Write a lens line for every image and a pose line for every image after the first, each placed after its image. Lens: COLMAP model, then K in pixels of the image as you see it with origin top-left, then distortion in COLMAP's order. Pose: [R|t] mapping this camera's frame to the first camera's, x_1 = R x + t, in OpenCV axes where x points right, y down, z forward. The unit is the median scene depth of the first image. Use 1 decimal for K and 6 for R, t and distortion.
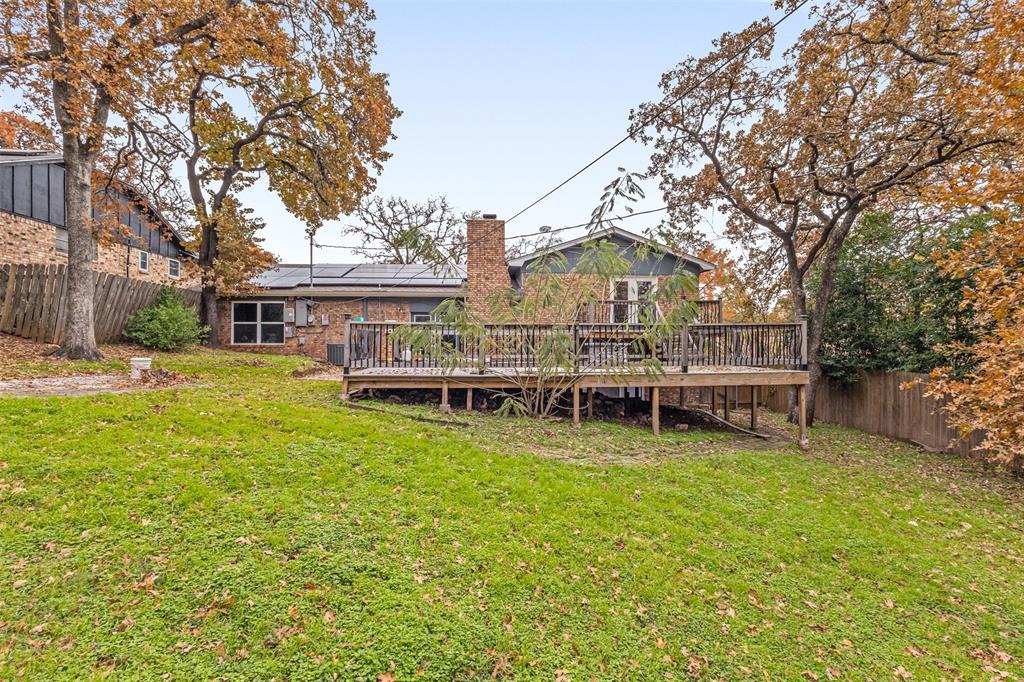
lens RADIAL K [[476.6, 0, 512.0], [0, 476.6, 341.0], [0, 0, 1]] dist [0.001257, 0.000292]
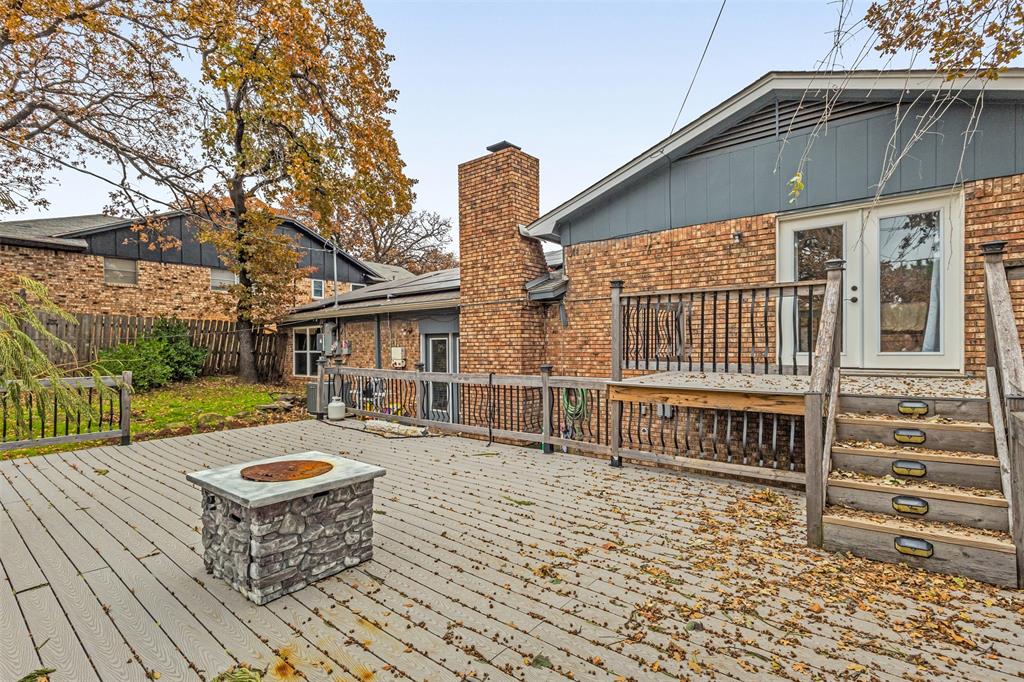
lens RADIAL K [[476.6, 0, 512.0], [0, 476.6, 341.0], [0, 0, 1]] dist [0.001257, 0.000292]
pose [[0.720645, -0.013443, -0.693174, 0.322232], [0.011407, 0.999907, -0.007532, -0.047384], [0.693210, -0.002479, 0.720731, 0.645322]]
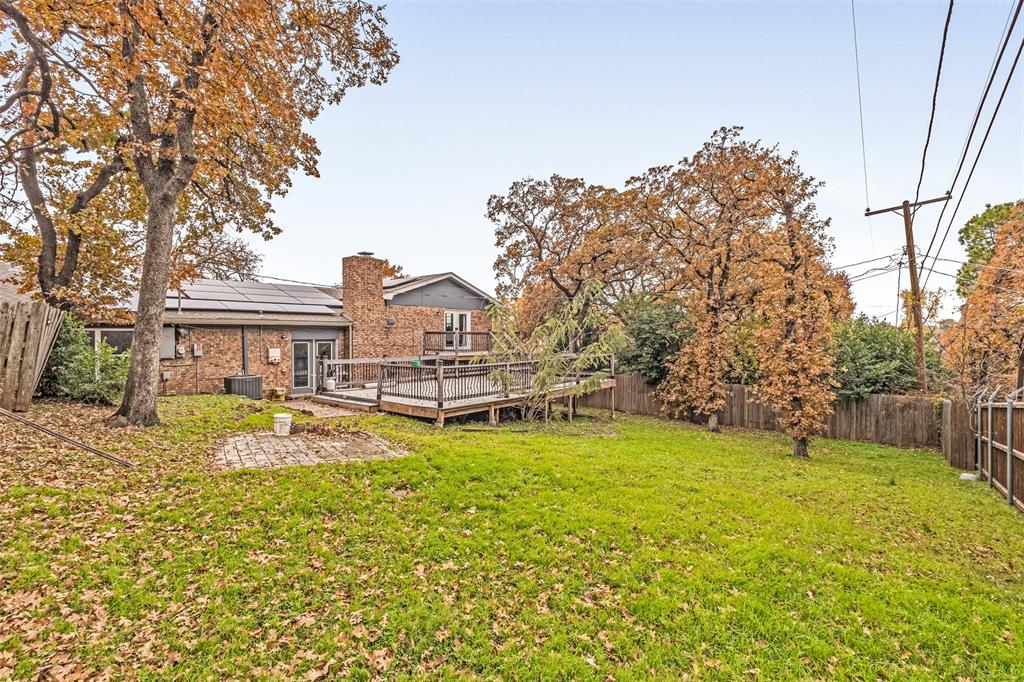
lens RADIAL K [[476.6, 0, 512.0], [0, 476.6, 341.0], [0, 0, 1]] dist [0.001257, 0.000292]
pose [[0.689913, -0.011615, 0.723799, -0.627967], [0.004027, 0.999917, 0.012207, -0.069384], [-0.723881, -0.005507, 0.689903, -0.018332]]
